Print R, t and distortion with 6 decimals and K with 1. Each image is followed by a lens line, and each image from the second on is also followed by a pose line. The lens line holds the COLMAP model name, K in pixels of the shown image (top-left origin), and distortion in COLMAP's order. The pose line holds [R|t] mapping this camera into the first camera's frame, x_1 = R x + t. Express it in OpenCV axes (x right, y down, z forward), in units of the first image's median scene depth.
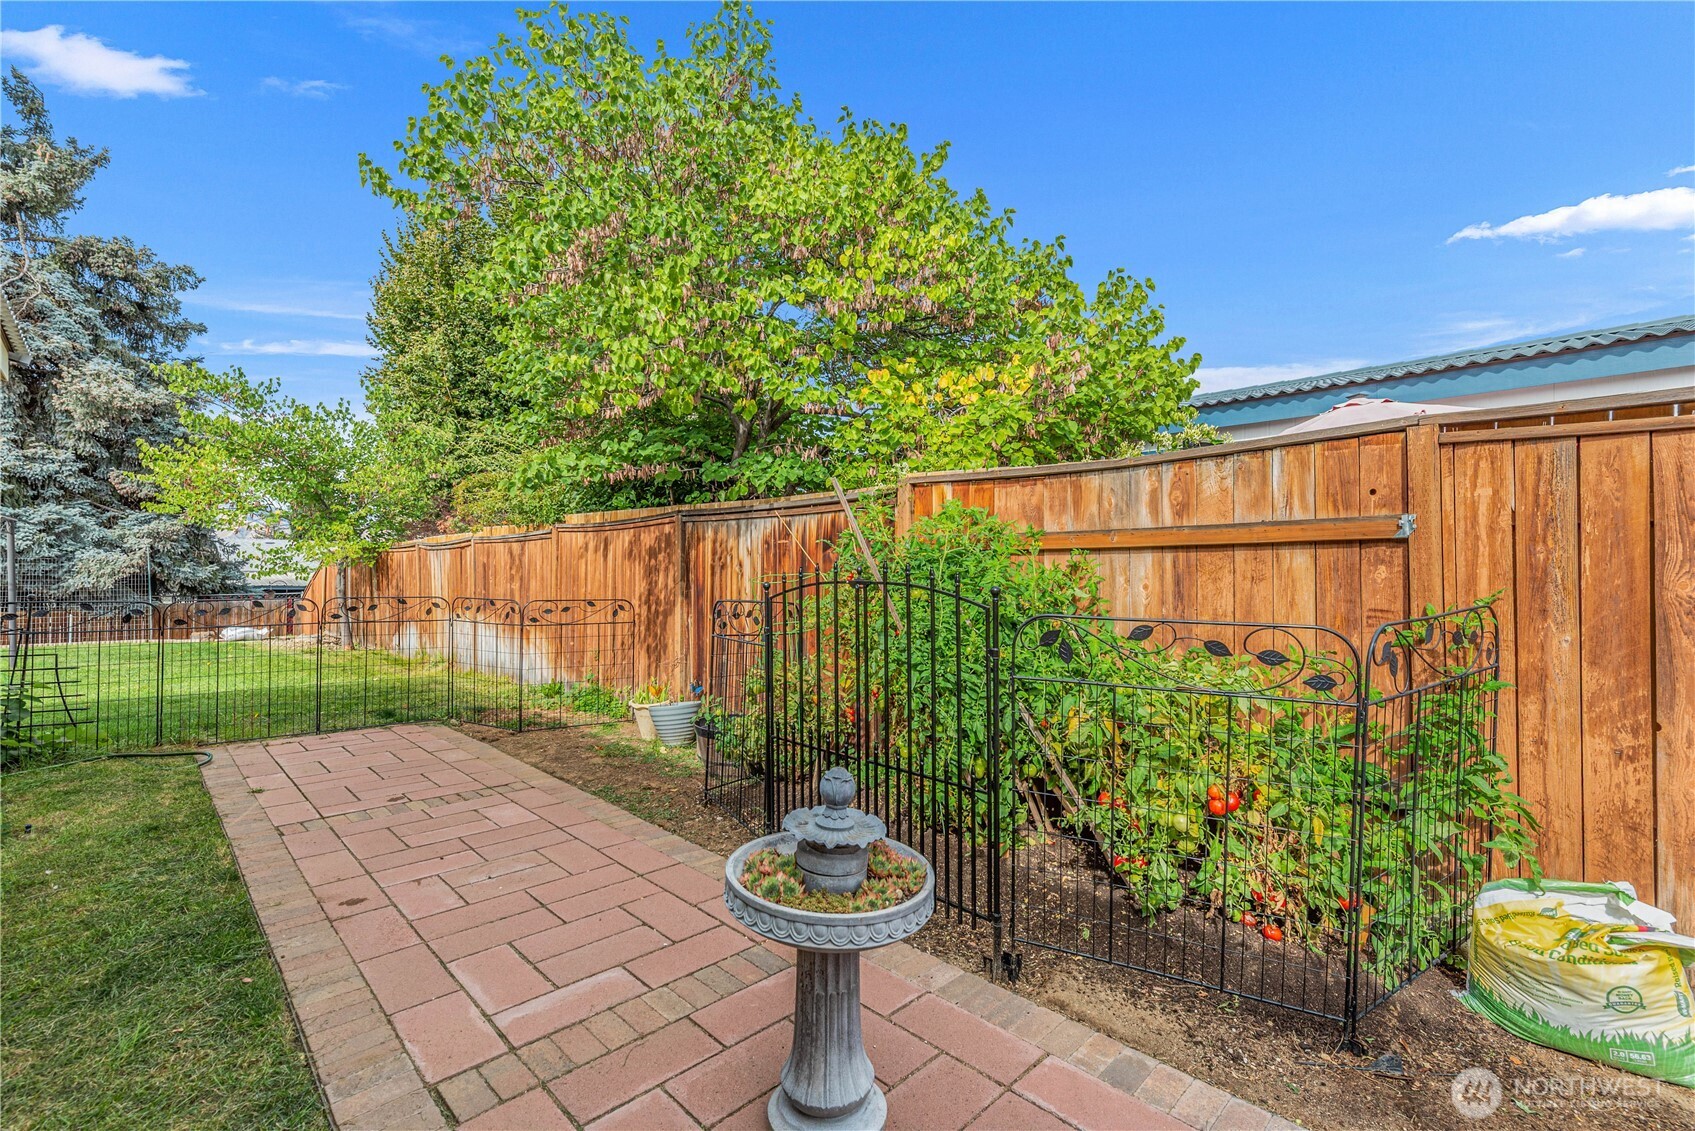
lens RADIAL K [[742.3, 0, 853.4], [0, 742.3, 571.8], [0, 0, 1]] dist [0.002993, -0.000308]
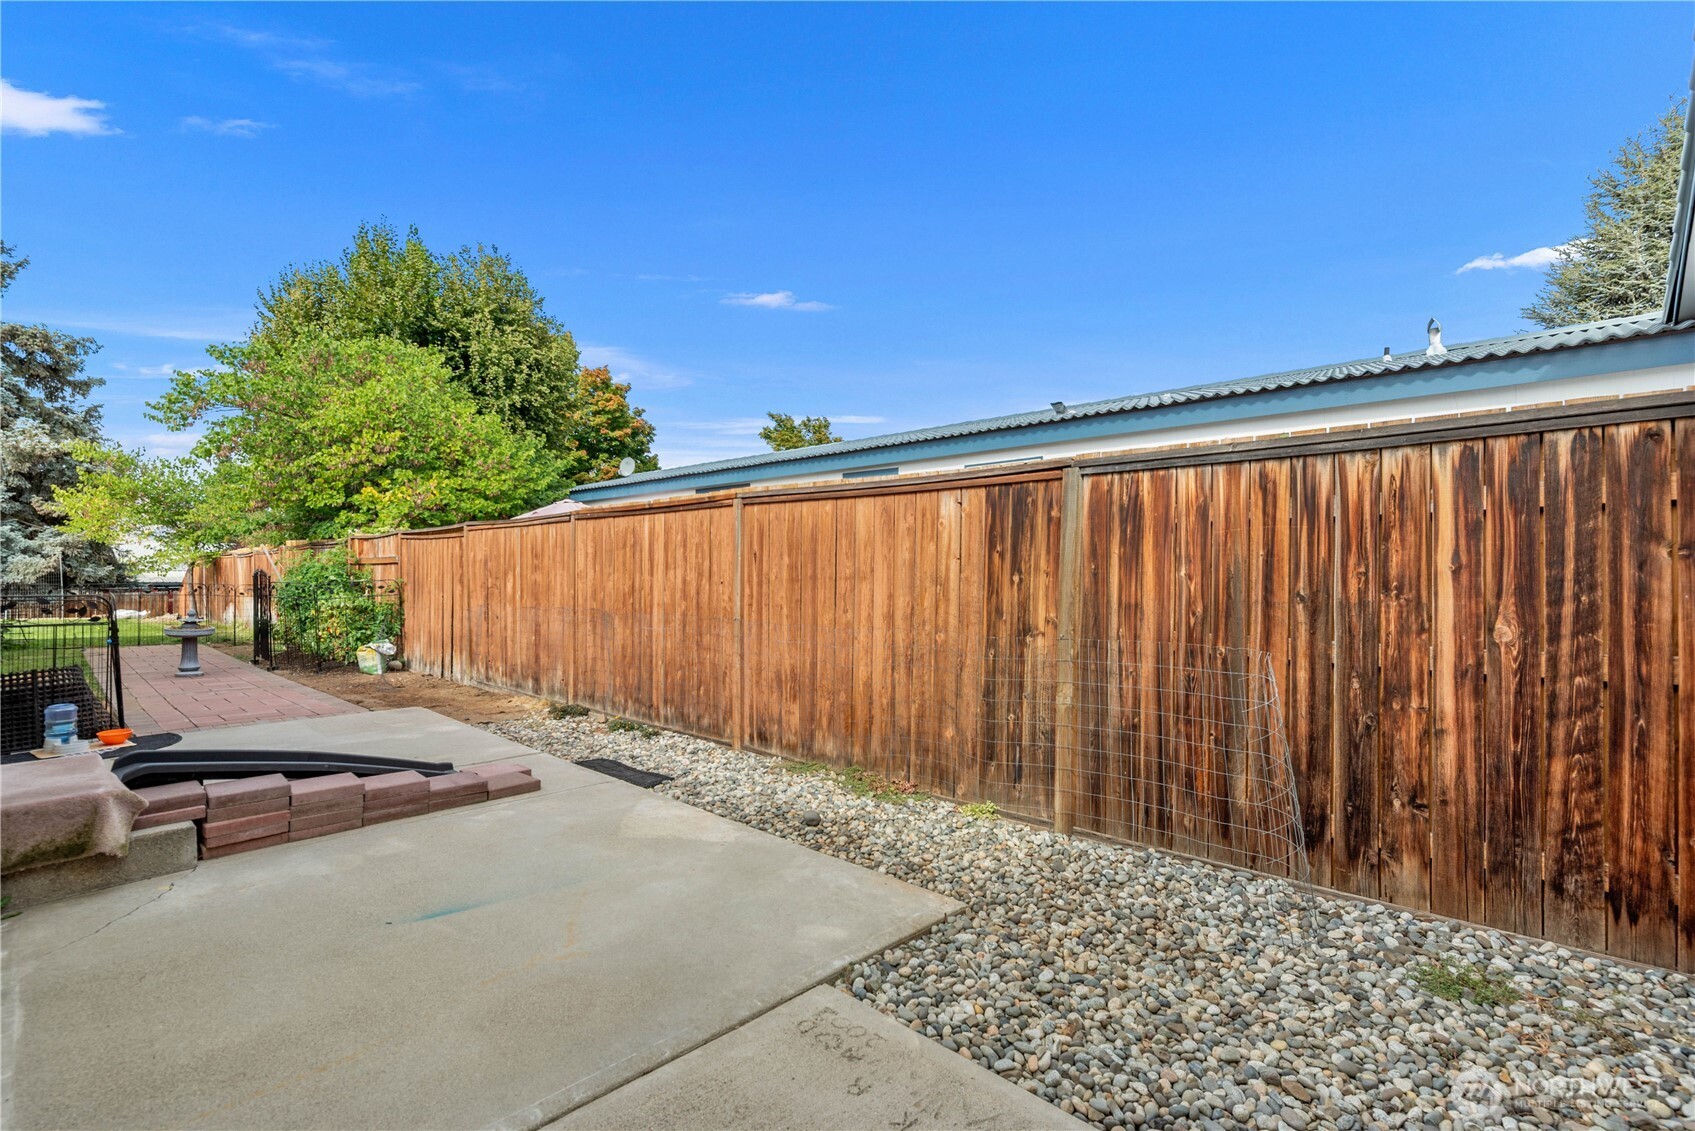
lens RADIAL K [[783.2, 0, 839.4], [0, 783.2, 575.1], [0, 0, 1]] dist [-0.001584, -0.000937]
pose [[0.999727, -0.001458, 0.023299, 0.448596], [0.001302, 0.999977, 0.006714, -0.000516], [-0.023308, -0.006682, 0.999706, -0.467762]]
